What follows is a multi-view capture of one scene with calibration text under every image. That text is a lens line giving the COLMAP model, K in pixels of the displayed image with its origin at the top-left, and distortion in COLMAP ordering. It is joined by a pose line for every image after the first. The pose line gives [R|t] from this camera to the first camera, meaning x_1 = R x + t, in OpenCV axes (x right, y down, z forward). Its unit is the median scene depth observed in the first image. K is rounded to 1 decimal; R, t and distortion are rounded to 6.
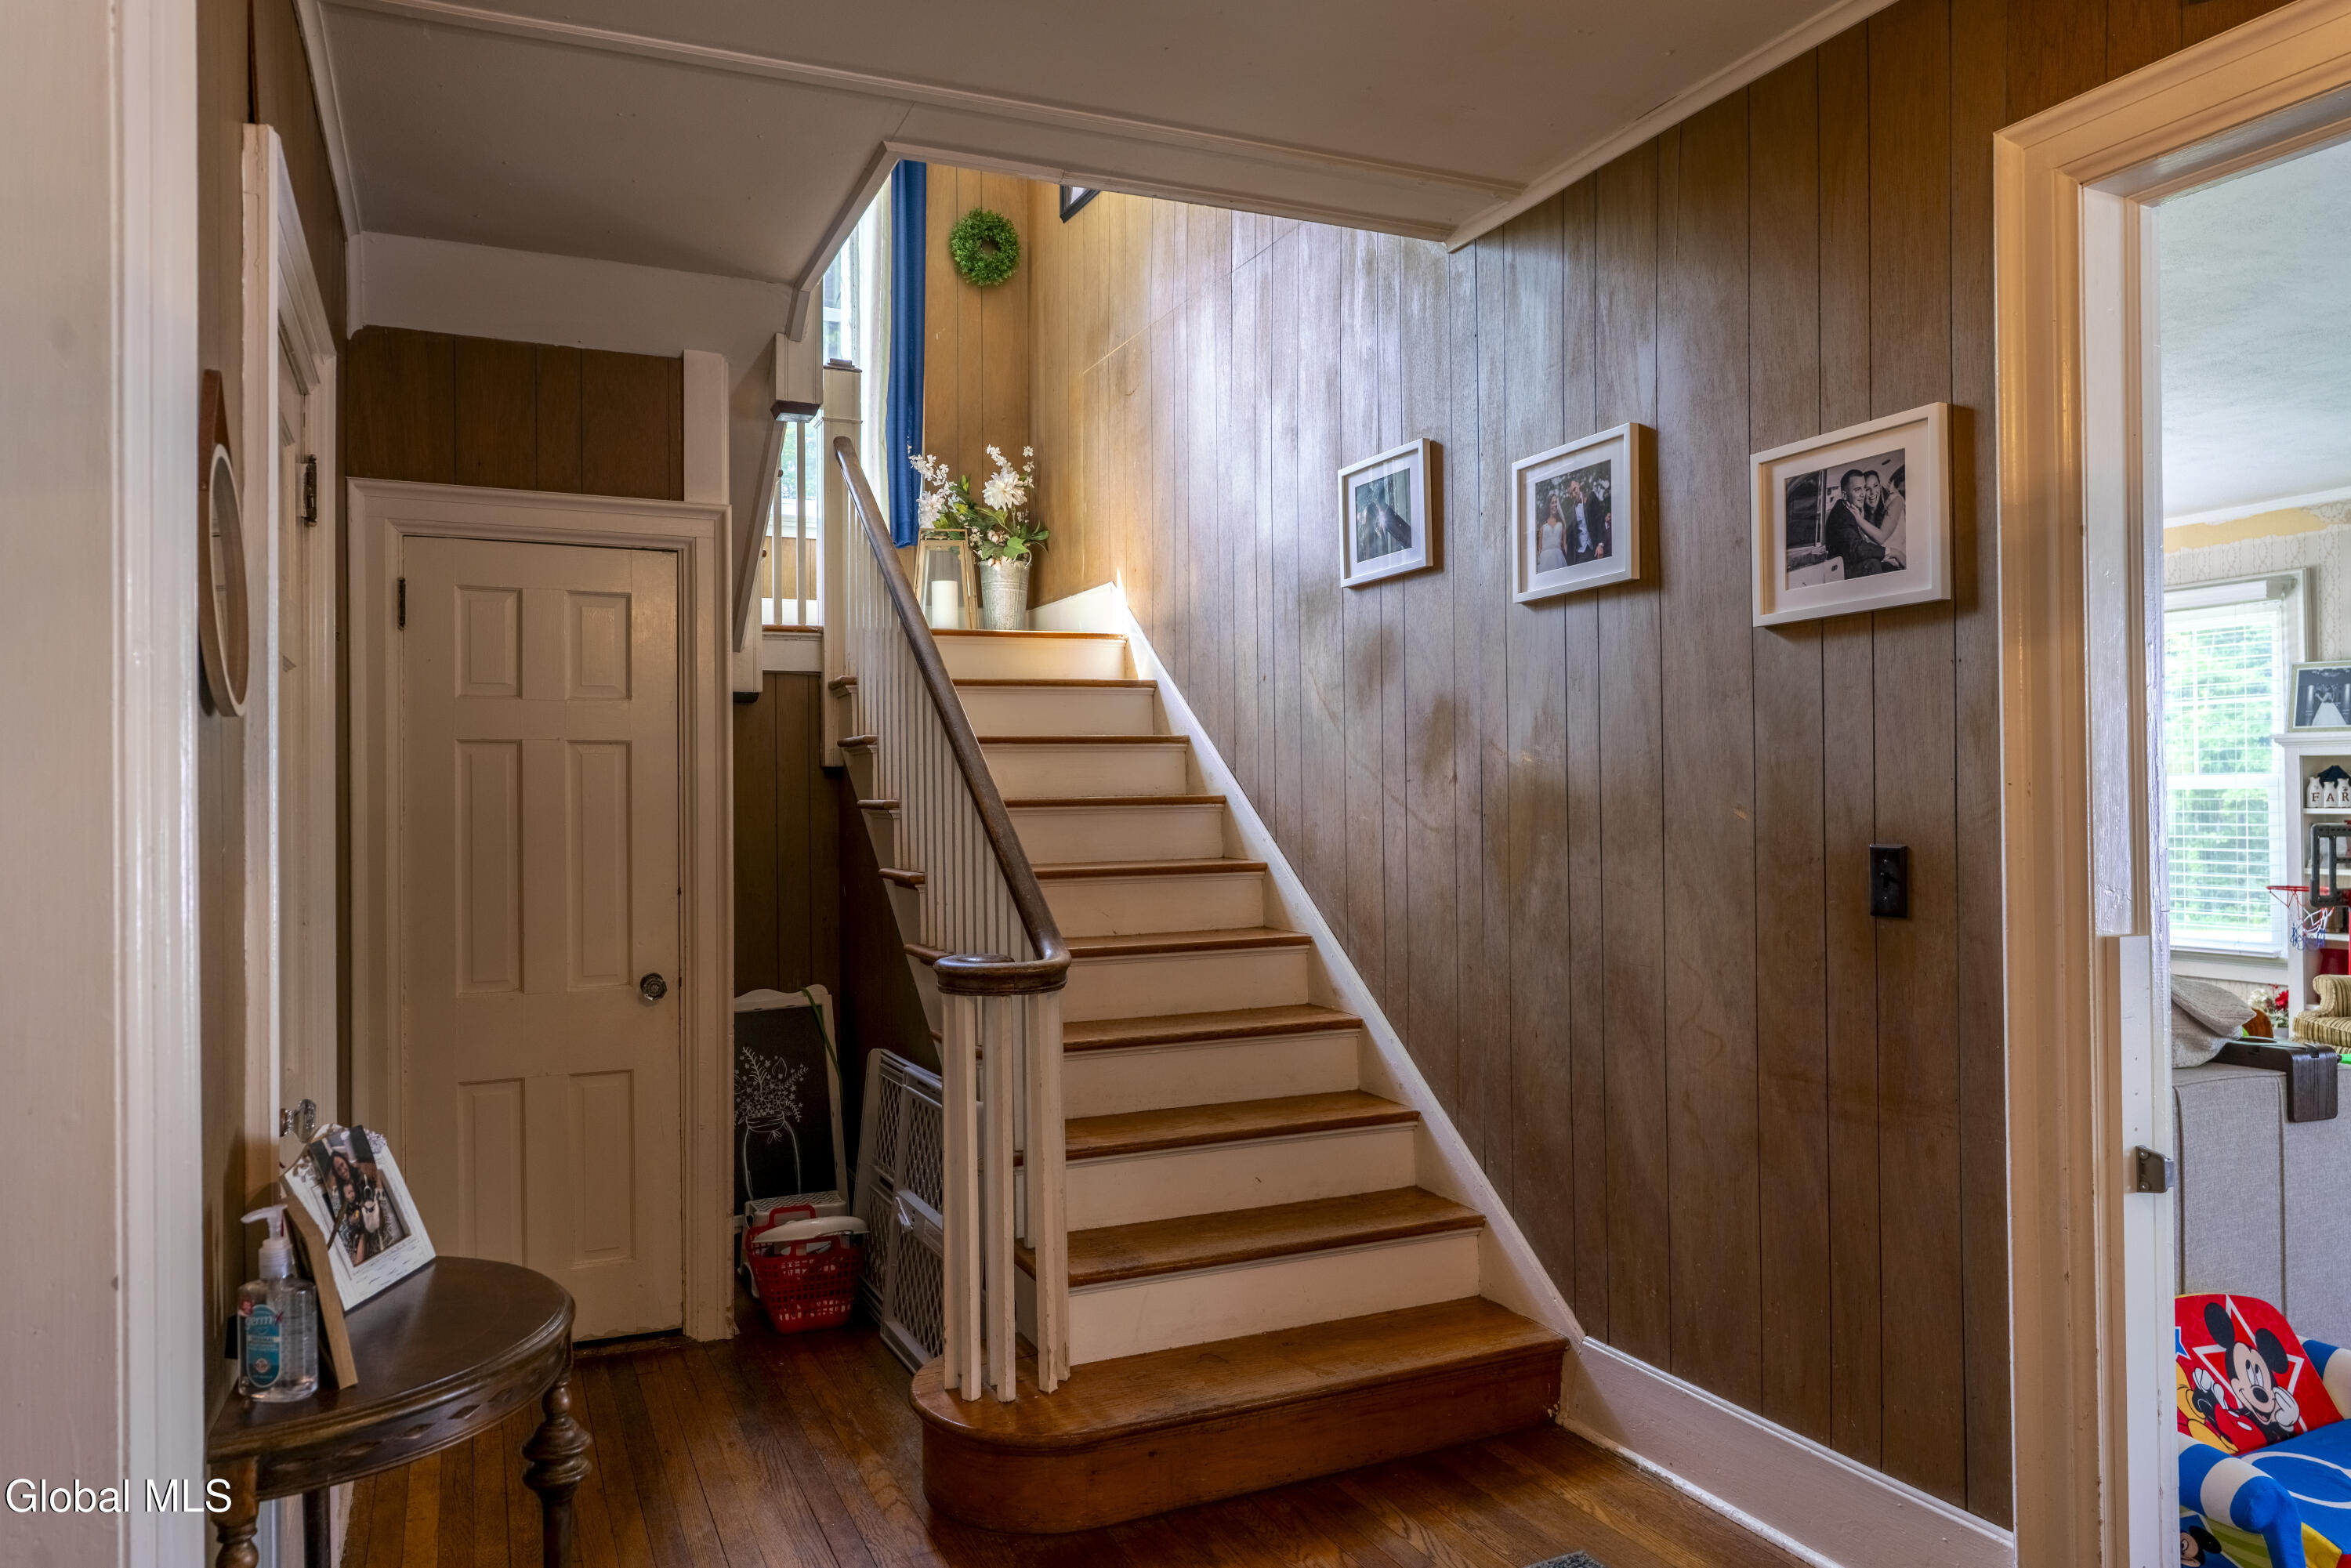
lens RADIAL K [[1568.0, 0, 1167.5], [0, 1568.0, 788.2], [0, 0, 1]] dist [0.006820, 0.002150]
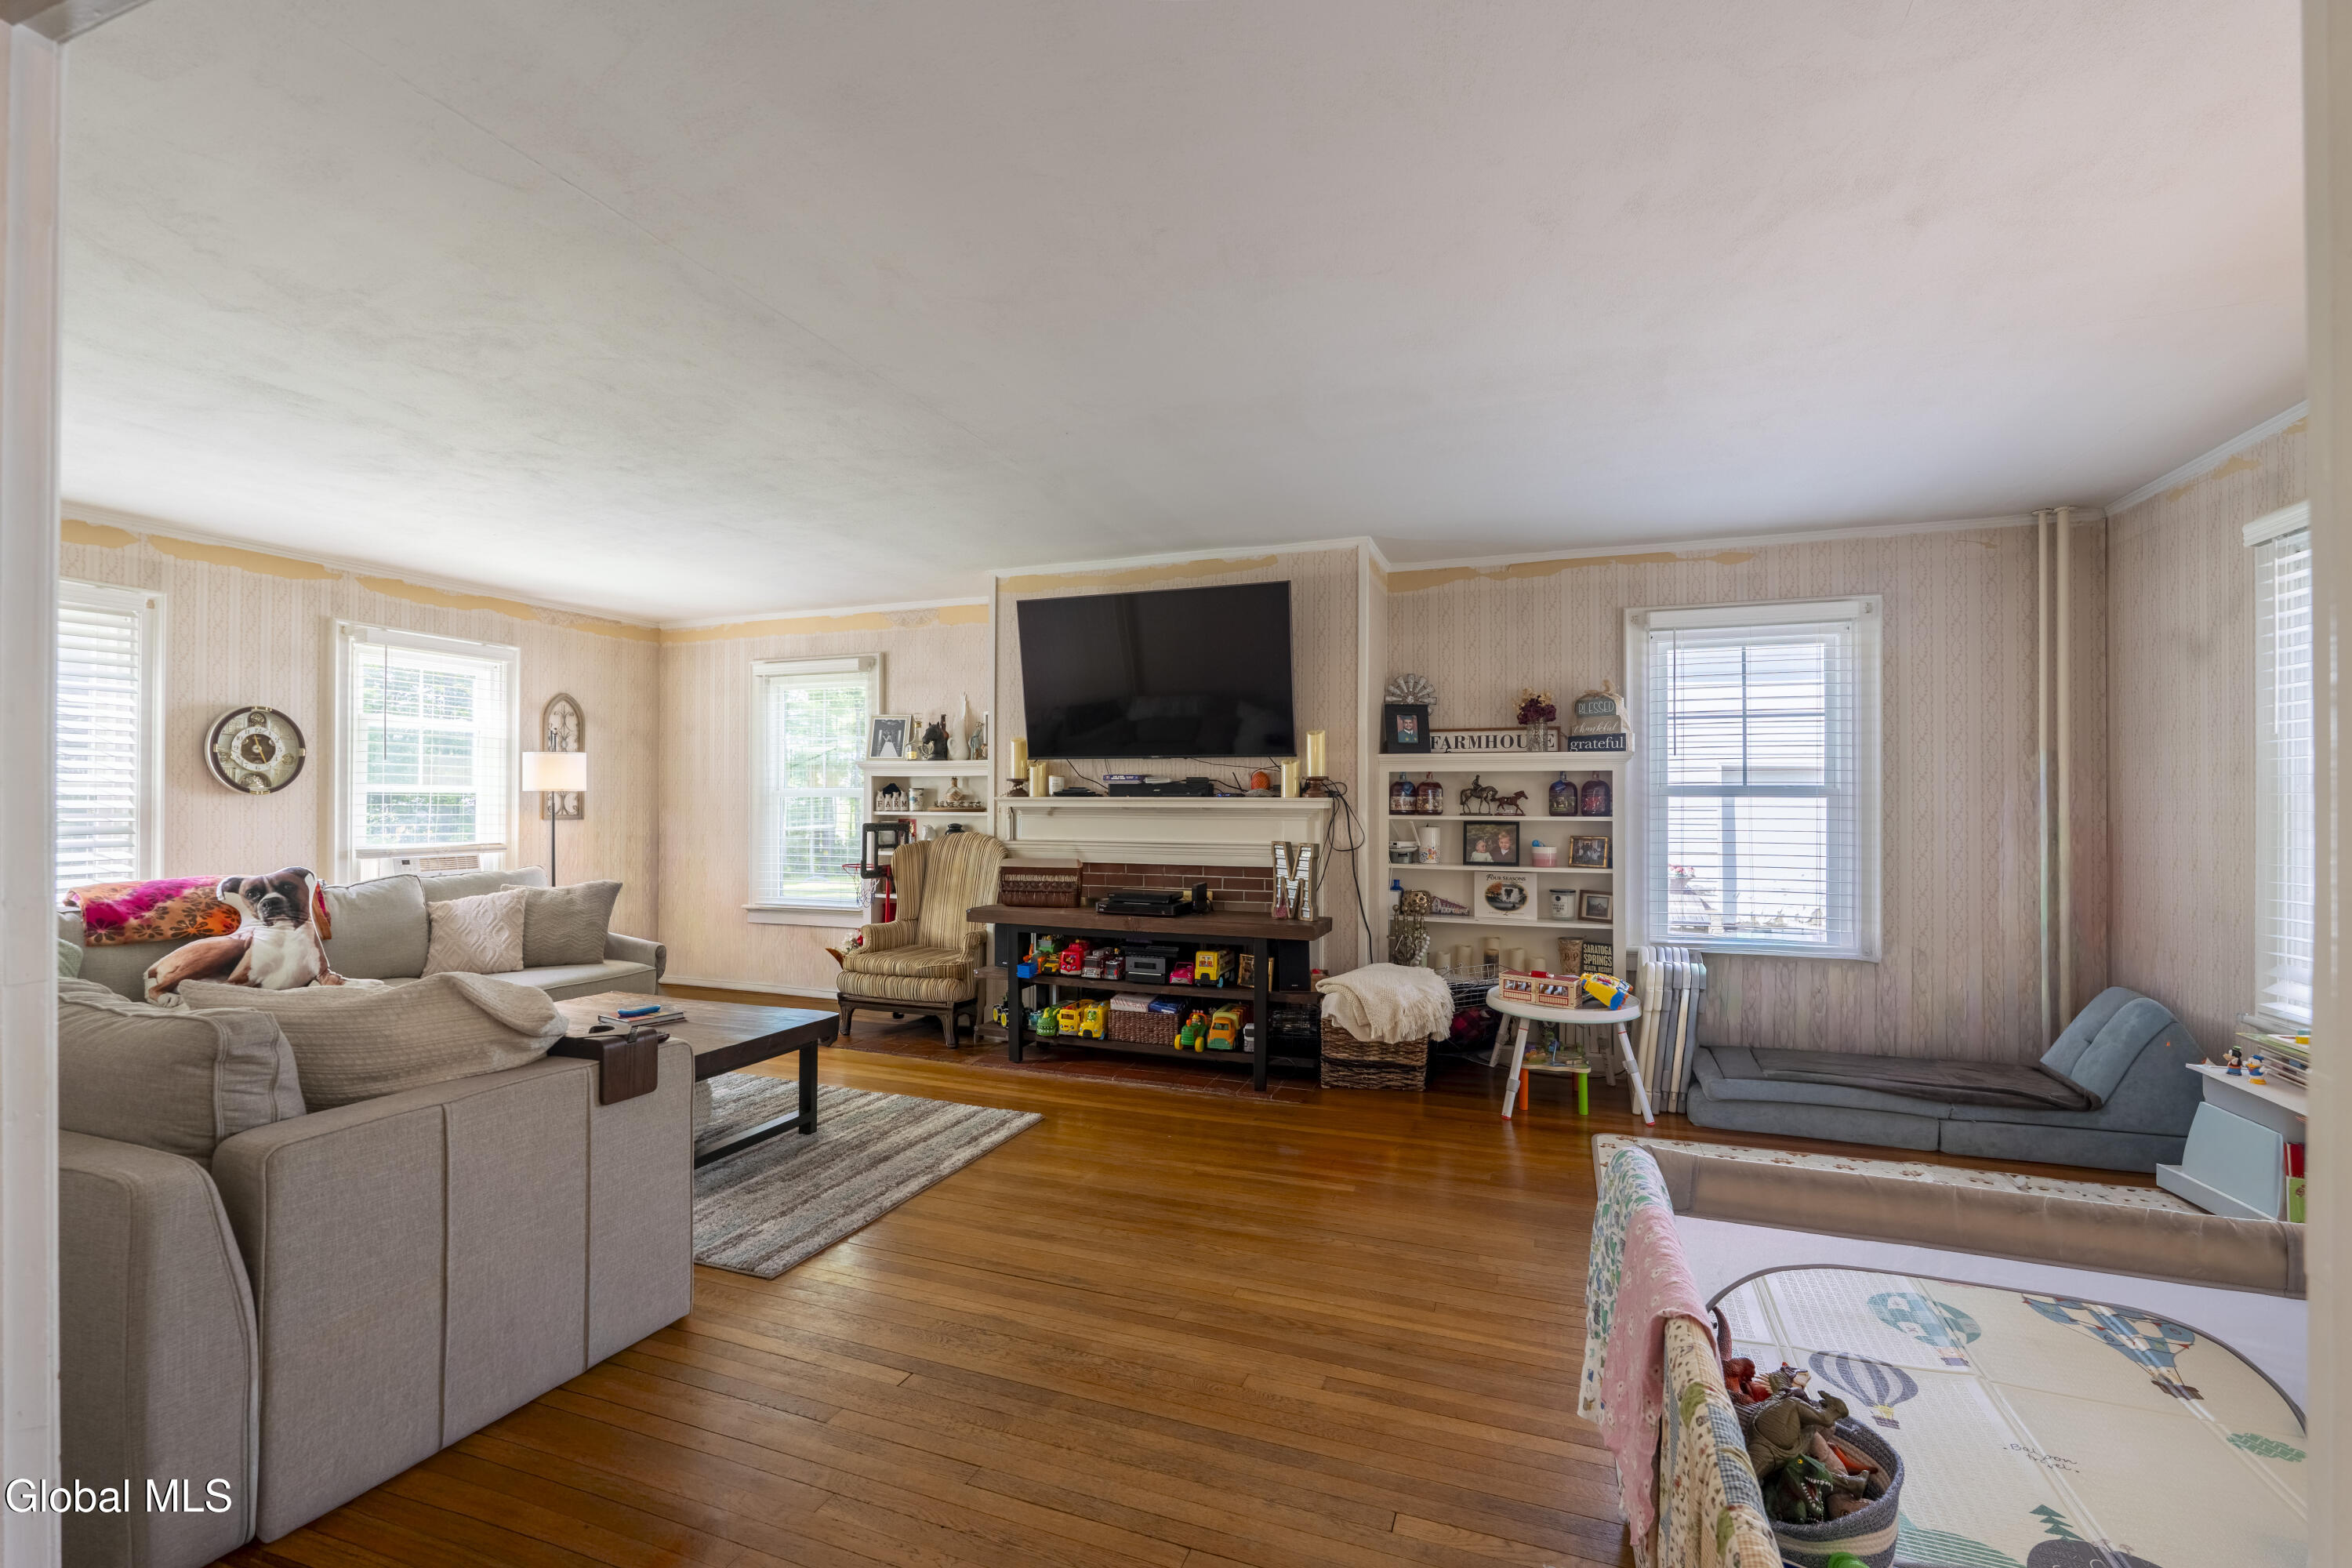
lens RADIAL K [[1028.7, 0, 1178.7], [0, 1028.7, 789.8], [0, 0, 1]] dist [-0.003839, -0.000010]
pose [[0.709371, 0.010769, 0.704753, 0.236367], [-0.009534, 0.999938, -0.005683, -0.004955], [-0.704771, -0.002688, 0.709429, 0.096860]]
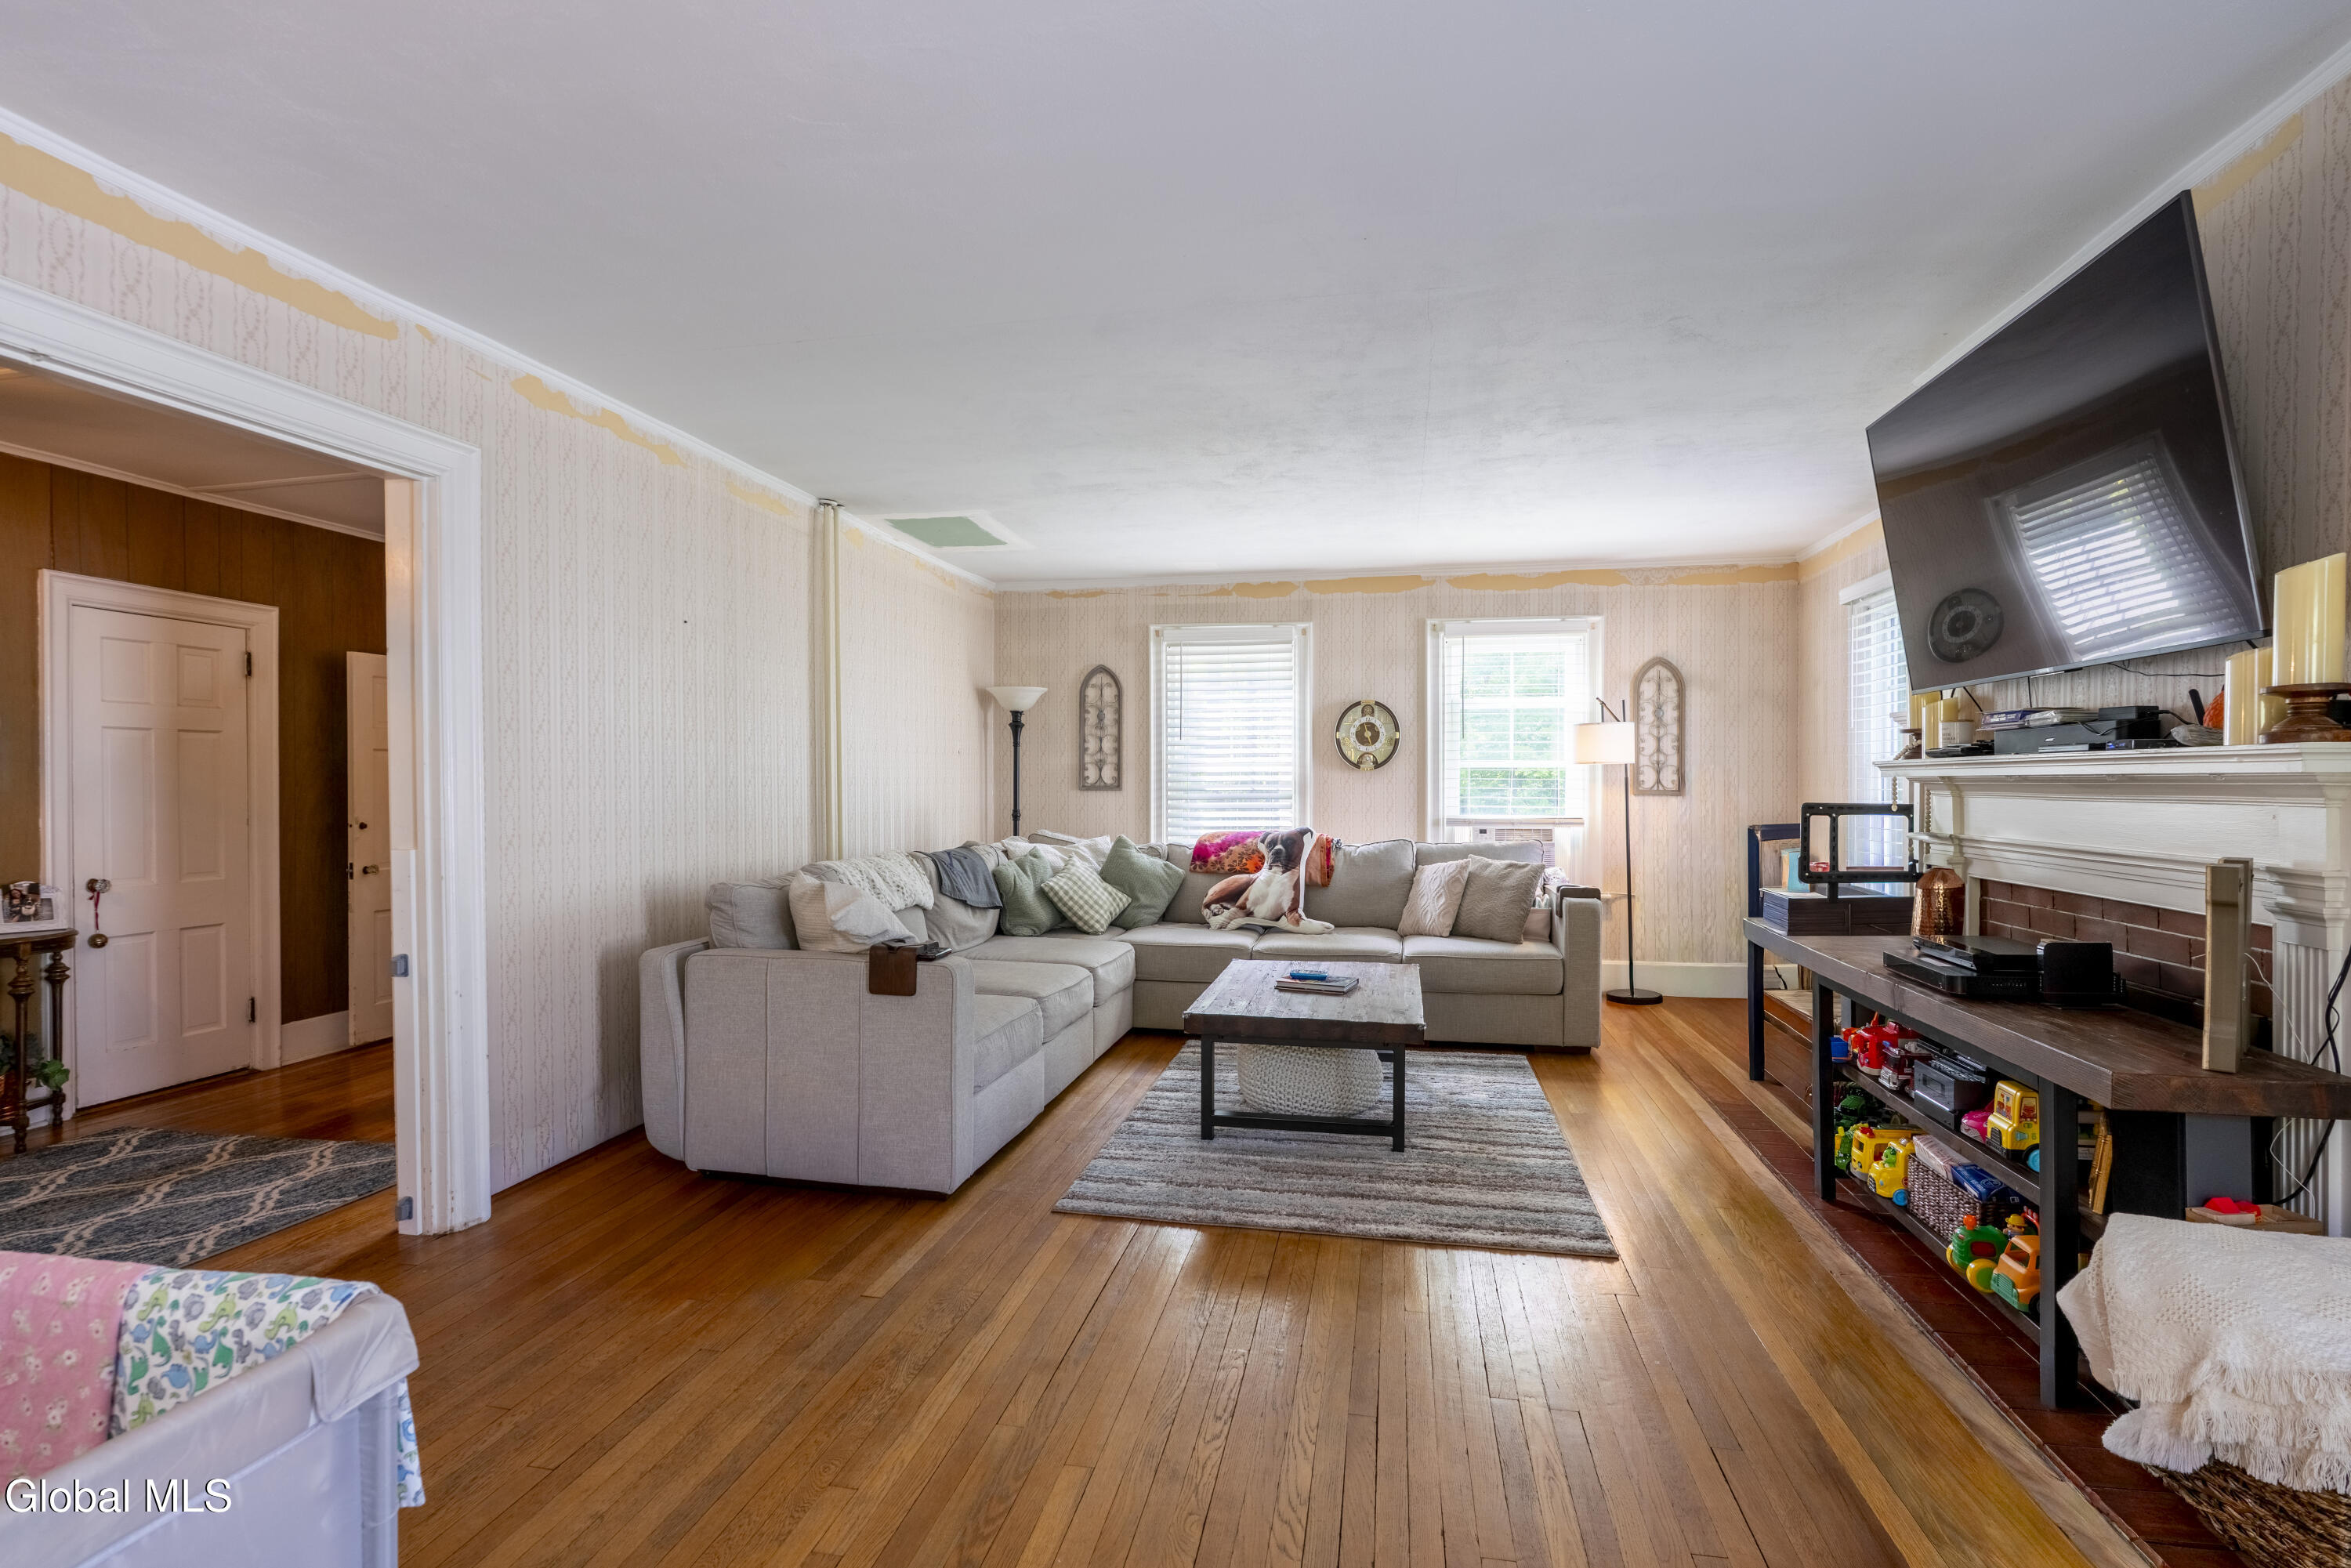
lens RADIAL K [[1170.1, 0, 1163.7], [0, 1170.1, 778.4], [0, 0, 1]] dist [-0.000012, 0.000419]
pose [[0.809706, -0.001339, -0.586835, 0.773568], [0.004746, 0.999980, 0.004267, 0.002330], [0.586817, -0.006241, 0.809696, 0.126106]]
